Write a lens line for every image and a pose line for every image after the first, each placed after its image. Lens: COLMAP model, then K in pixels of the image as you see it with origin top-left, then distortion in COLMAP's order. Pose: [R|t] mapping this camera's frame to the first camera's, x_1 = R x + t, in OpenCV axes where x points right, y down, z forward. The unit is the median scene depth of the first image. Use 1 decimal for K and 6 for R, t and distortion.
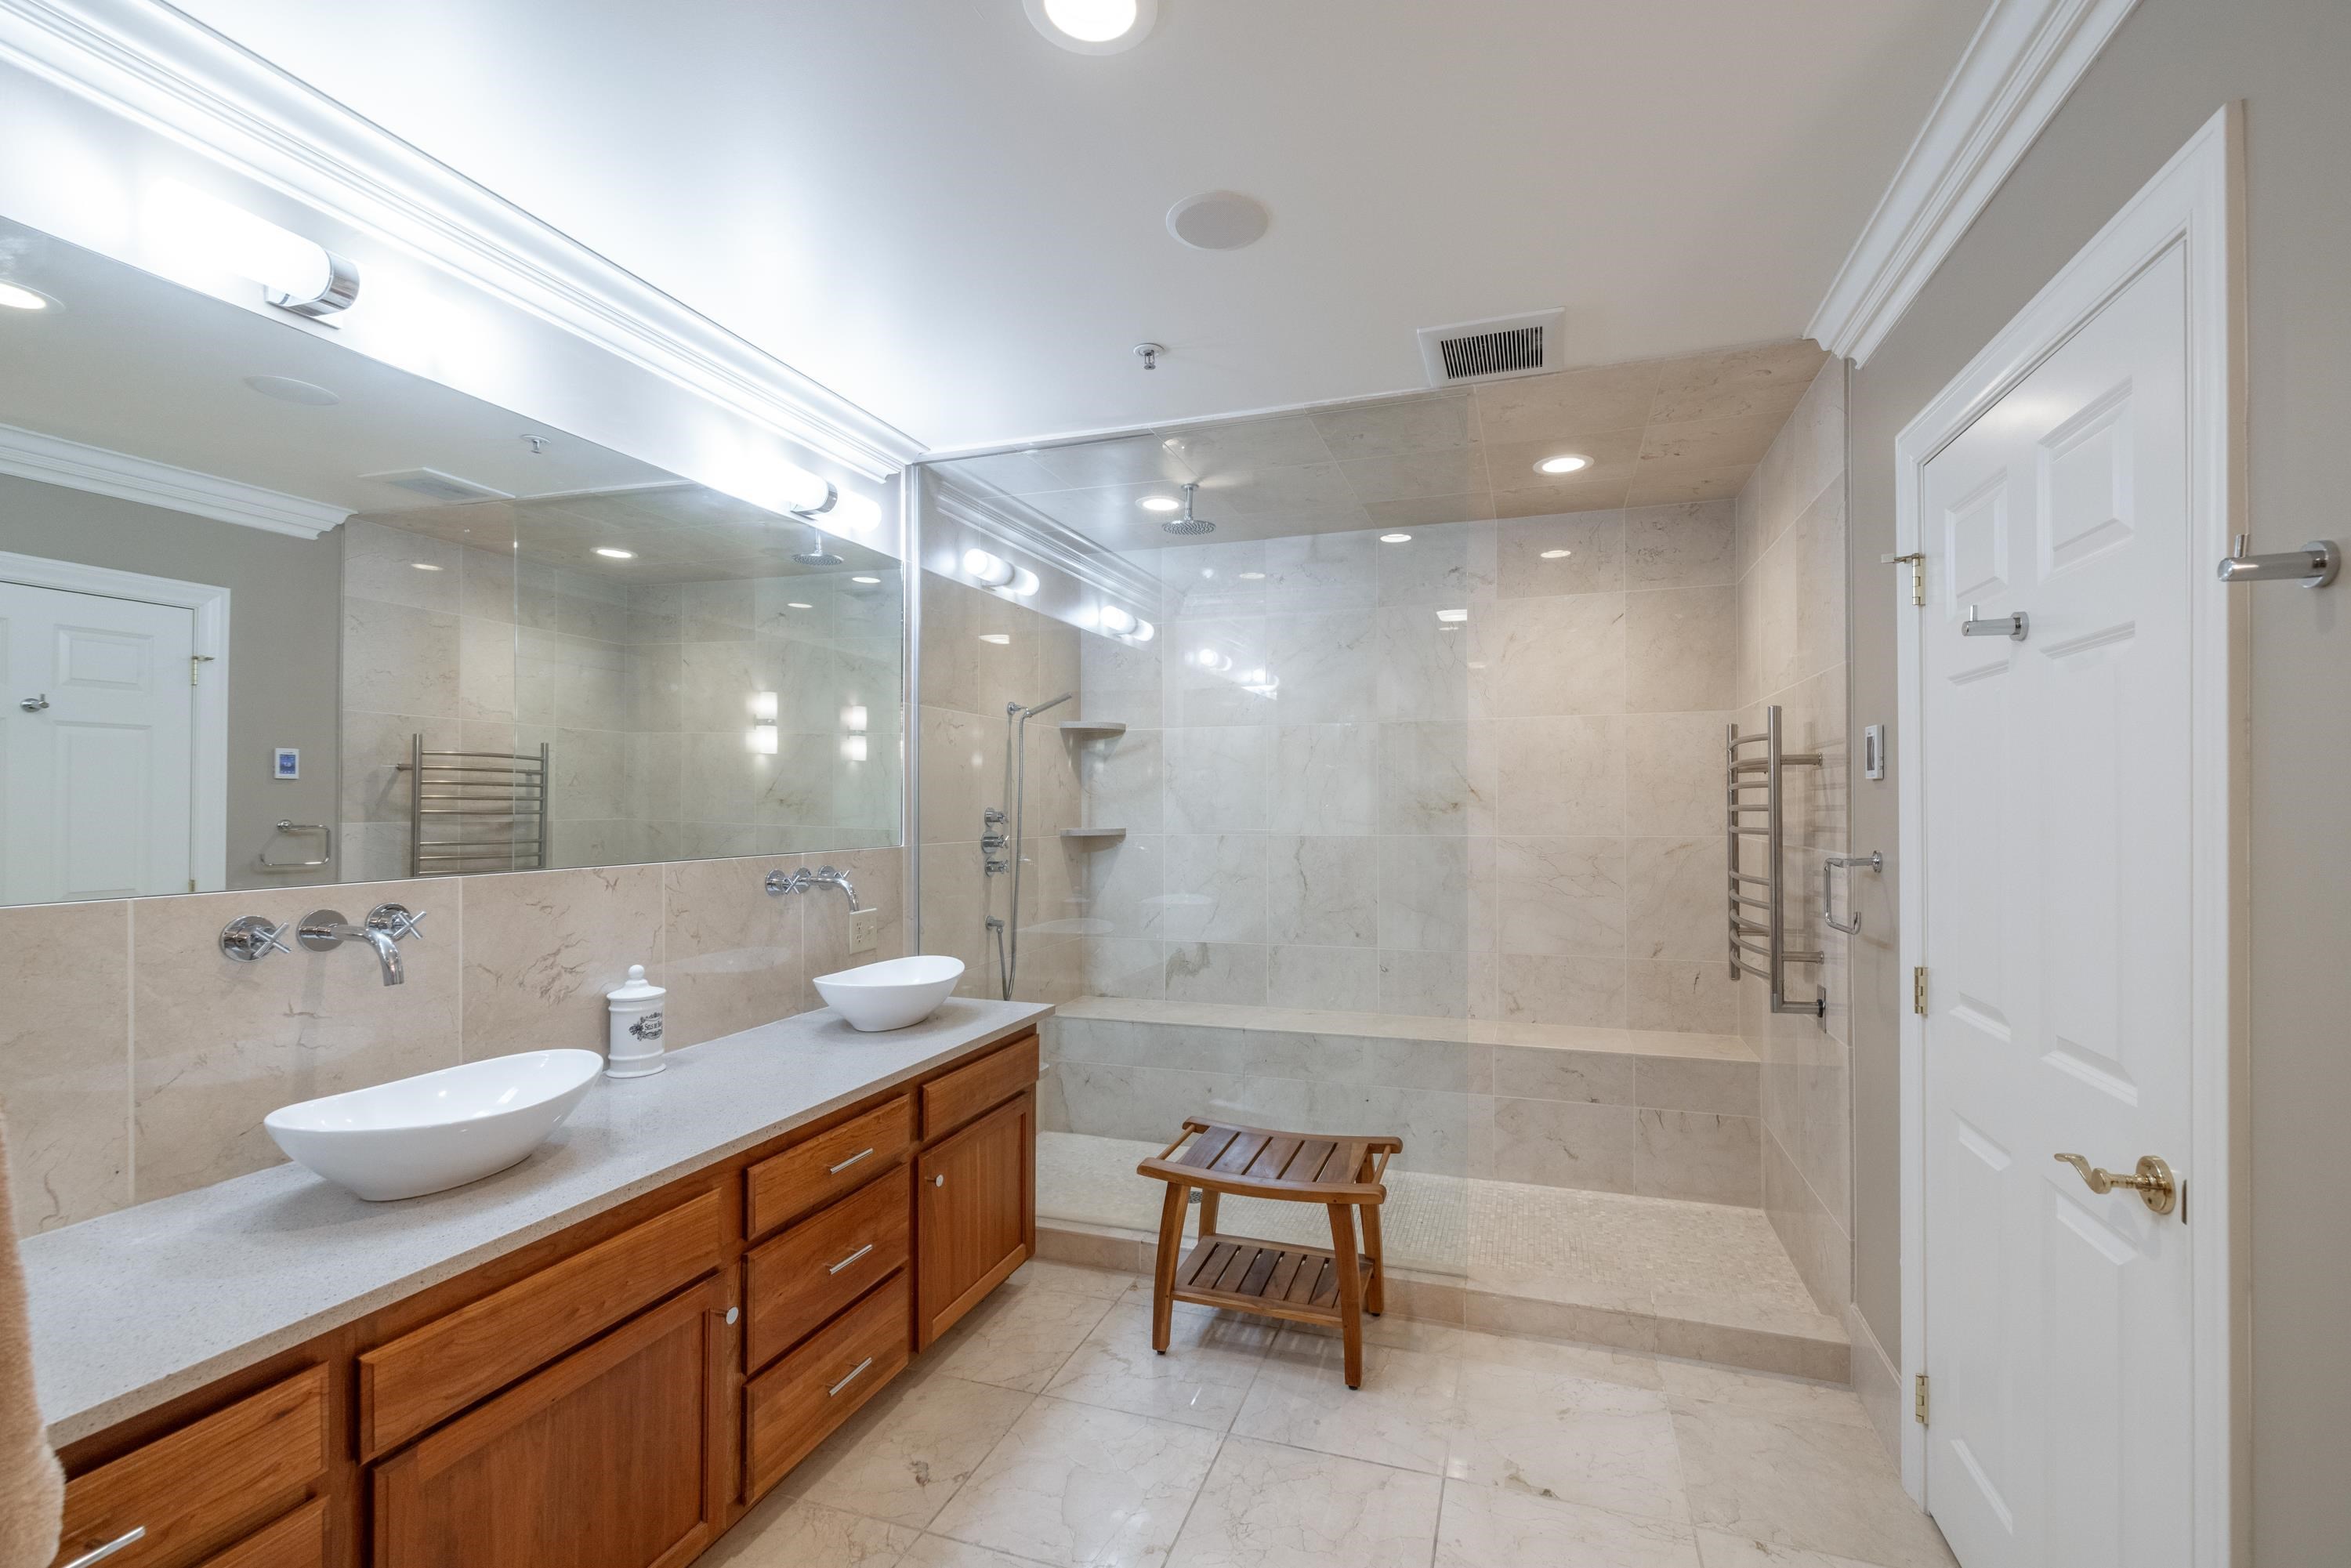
lens RADIAL K [[1031.1, 0, 1169.9], [0, 1031.1, 804.1], [0, 0, 1]] dist [0.000254, 0.000796]
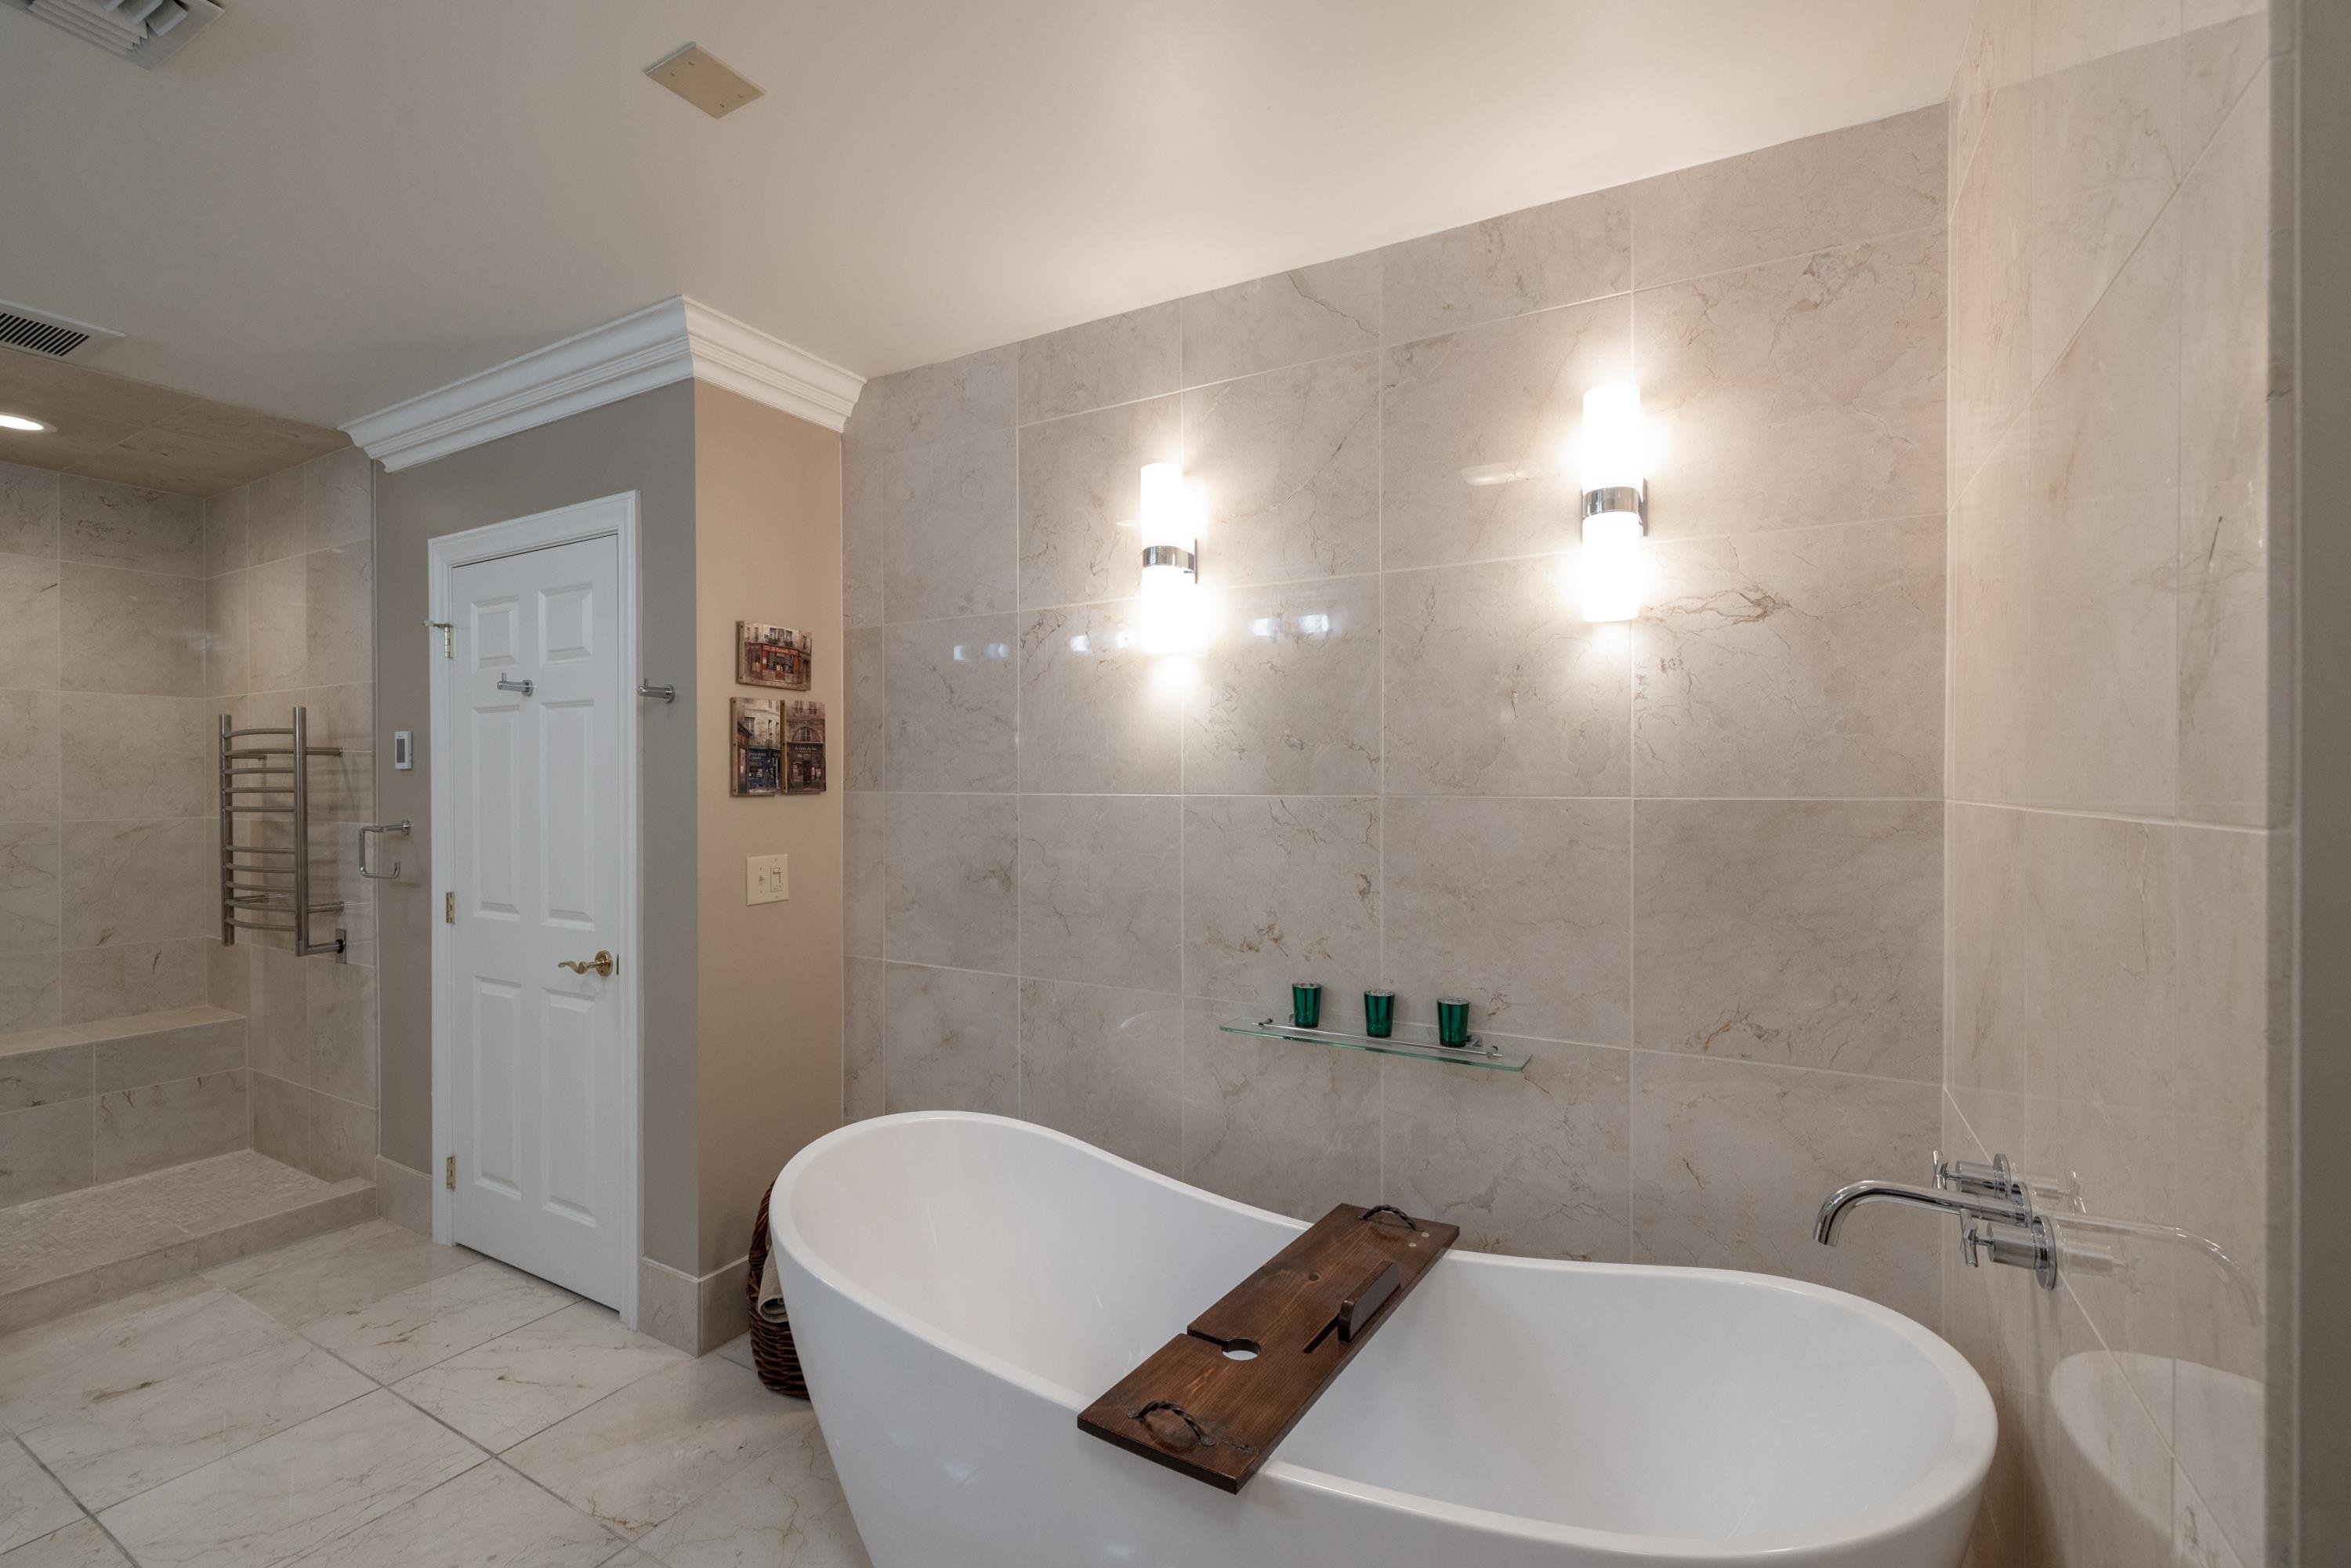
lens RADIAL K [[1031.1, 0, 1246.3], [0, 1031.1, 775.3], [0, 0, 1]] dist [0.000254, 0.000796]
pose [[0.163945, 0.001905, 0.986468, -0.334119], [0.002906, 0.999993, -0.002414, -0.005378], [-0.986465, 0.003263, 0.163938, -0.237858]]
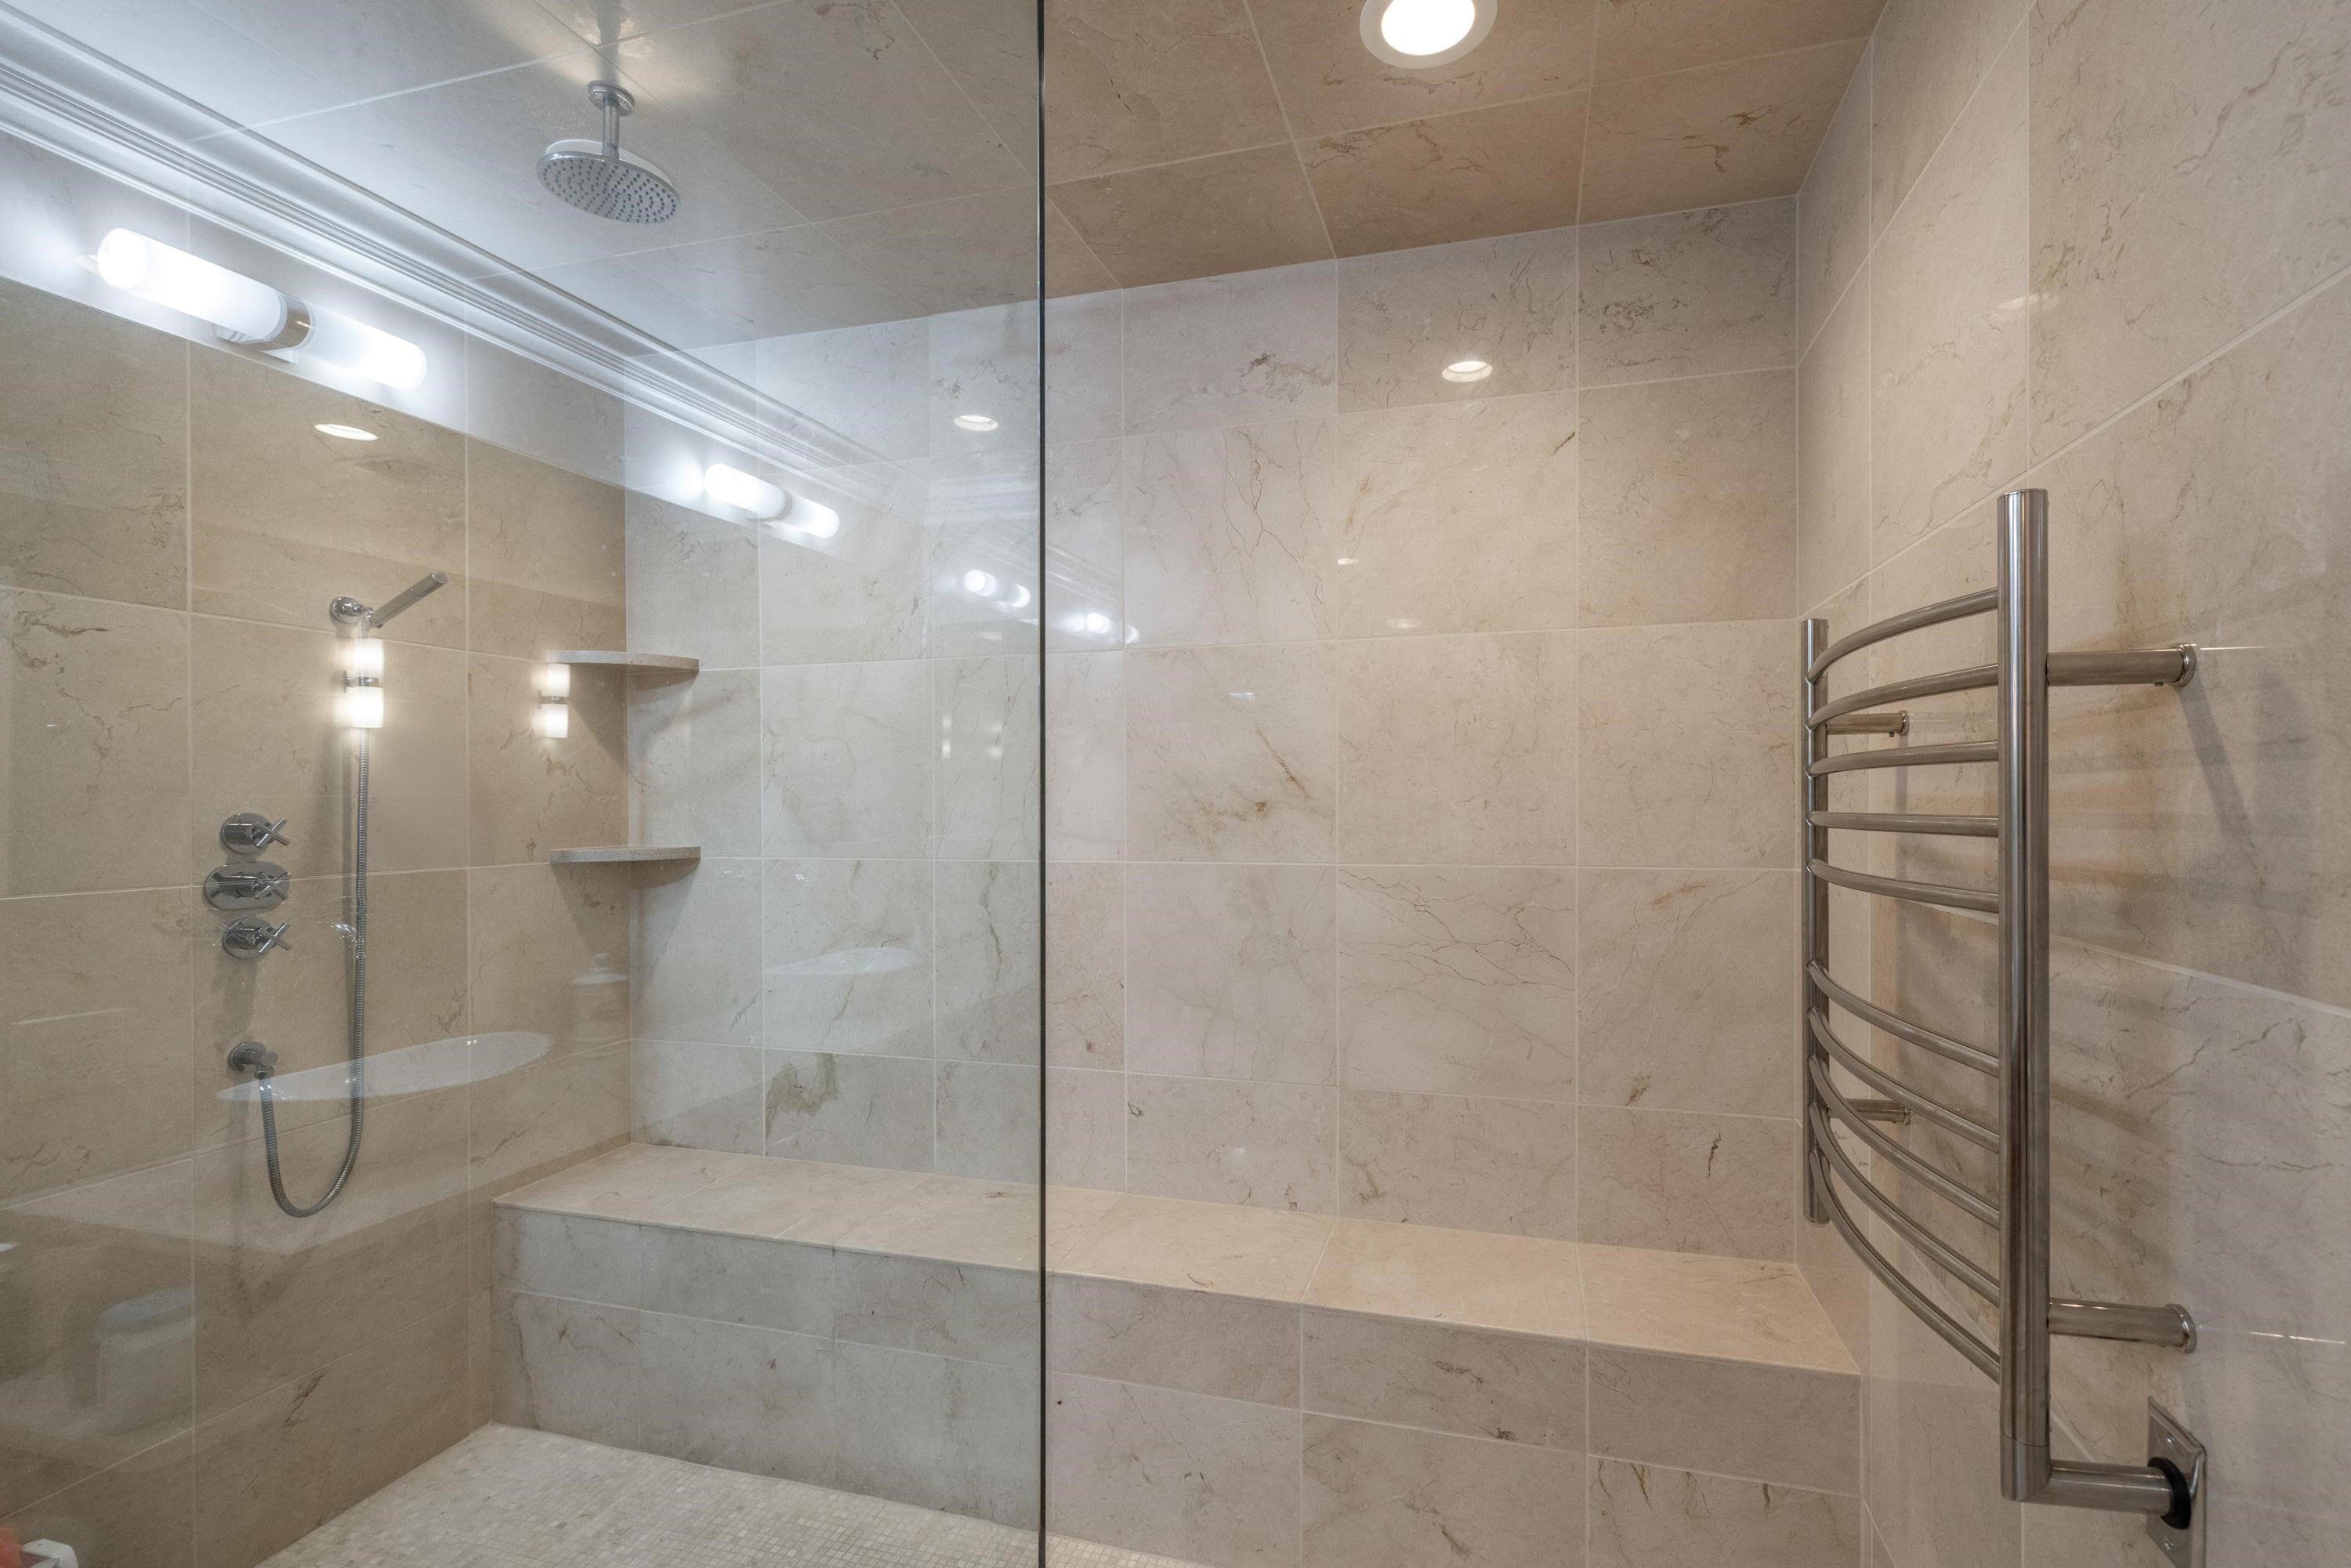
lens RADIAL K [[1031.1, 0, 1189.3], [0, 1031.1, 807.0], [0, 0, 1]] dist [0.000254, 0.000796]
pose [[0.999470, 0.000376, 0.032557, 0.250793], [-0.000645, 0.999966, 0.008268, -0.003208], [-0.032553, -0.008285, 0.999436, 0.533084]]
